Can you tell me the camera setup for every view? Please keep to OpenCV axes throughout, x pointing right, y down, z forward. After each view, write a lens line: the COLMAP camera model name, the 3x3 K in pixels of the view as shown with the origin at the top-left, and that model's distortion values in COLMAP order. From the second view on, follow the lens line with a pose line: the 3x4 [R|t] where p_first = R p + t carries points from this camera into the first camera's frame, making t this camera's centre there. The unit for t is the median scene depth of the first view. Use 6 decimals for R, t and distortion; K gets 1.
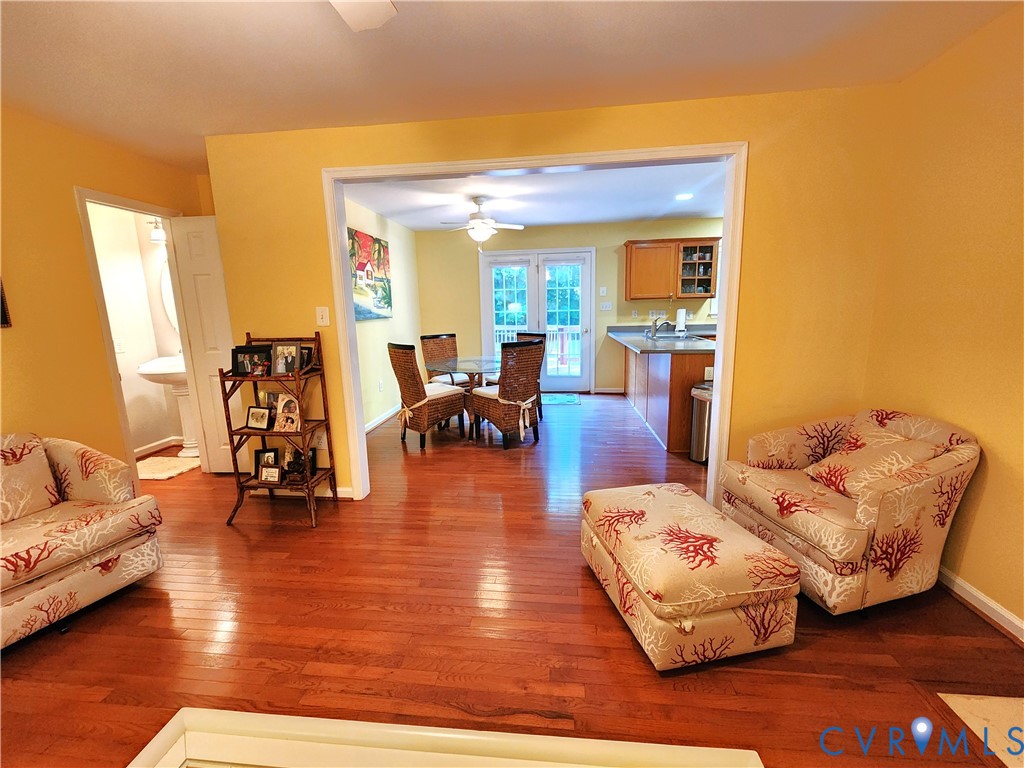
lens RADIAL K [[421.5, 0, 514.6], [0, 421.5, 381.3], [0, 0, 1]] dist [0.003771, -0.000613]
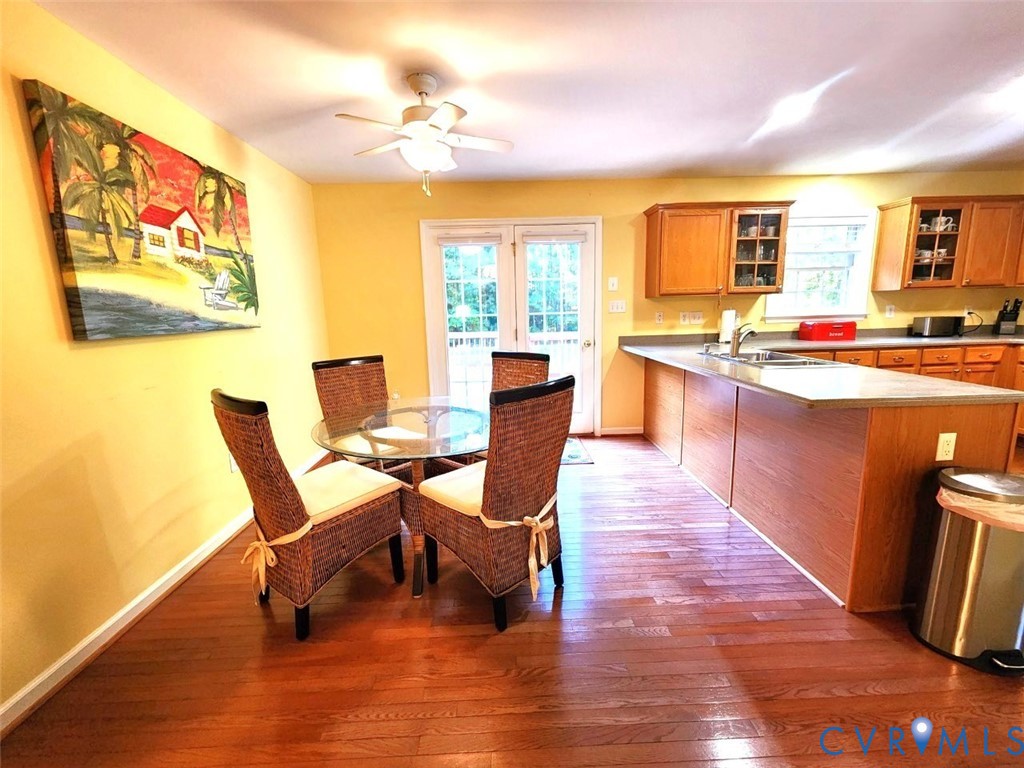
lens RADIAL K [[421.5, 0, 513.7], [0, 421.5, 380.0], [0, 0, 1]] dist [0.003771, -0.000613]
pose [[0.989915, -0.025931, 0.139272, -0.048366], [0.027254, 0.999600, -0.007598, -0.073145], [-0.139019, 0.011317, 0.990225, 0.437038]]
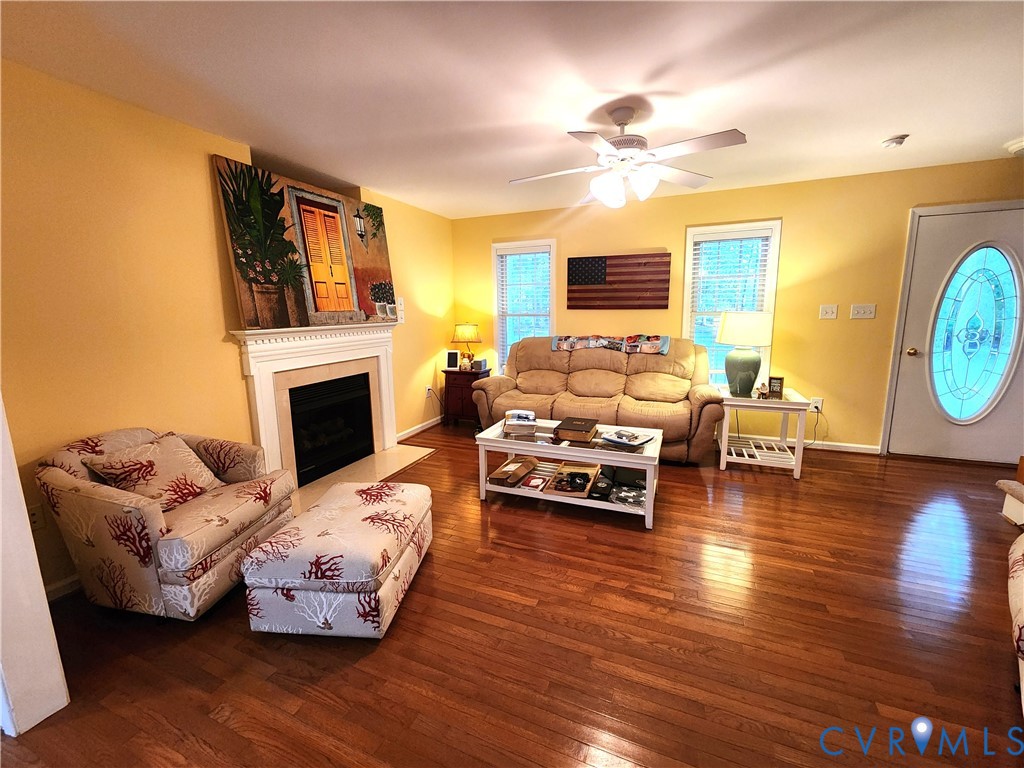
lens RADIAL K [[421.5, 0, 513.1], [0, 421.5, 378.1], [0, 0, 1]] dist [0.003771, -0.000613]
pose [[-0.956367, -0.009044, 0.292027, -0.127203], [0.089282, 0.942662, 0.321586, -0.117489], [-0.278191, 0.333627, -0.900723, 0.645791]]
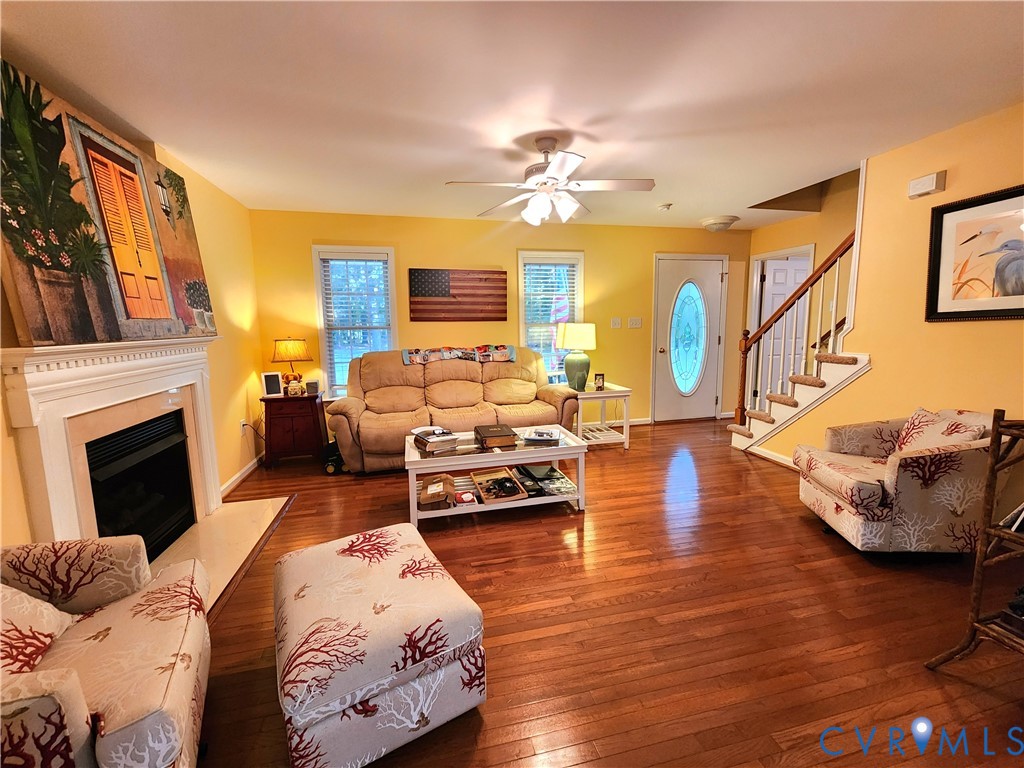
lens RADIAL K [[421.5, 0, 514.3], [0, 421.5, 379.2], [0, 0, 1]] dist [0.003771, -0.000613]
pose [[-0.941813, 0.081650, -0.326069, 0.126476], [-0.022849, 0.952255, 0.304449, -0.111480], [0.335359, 0.294185, -0.894980, 0.634757]]
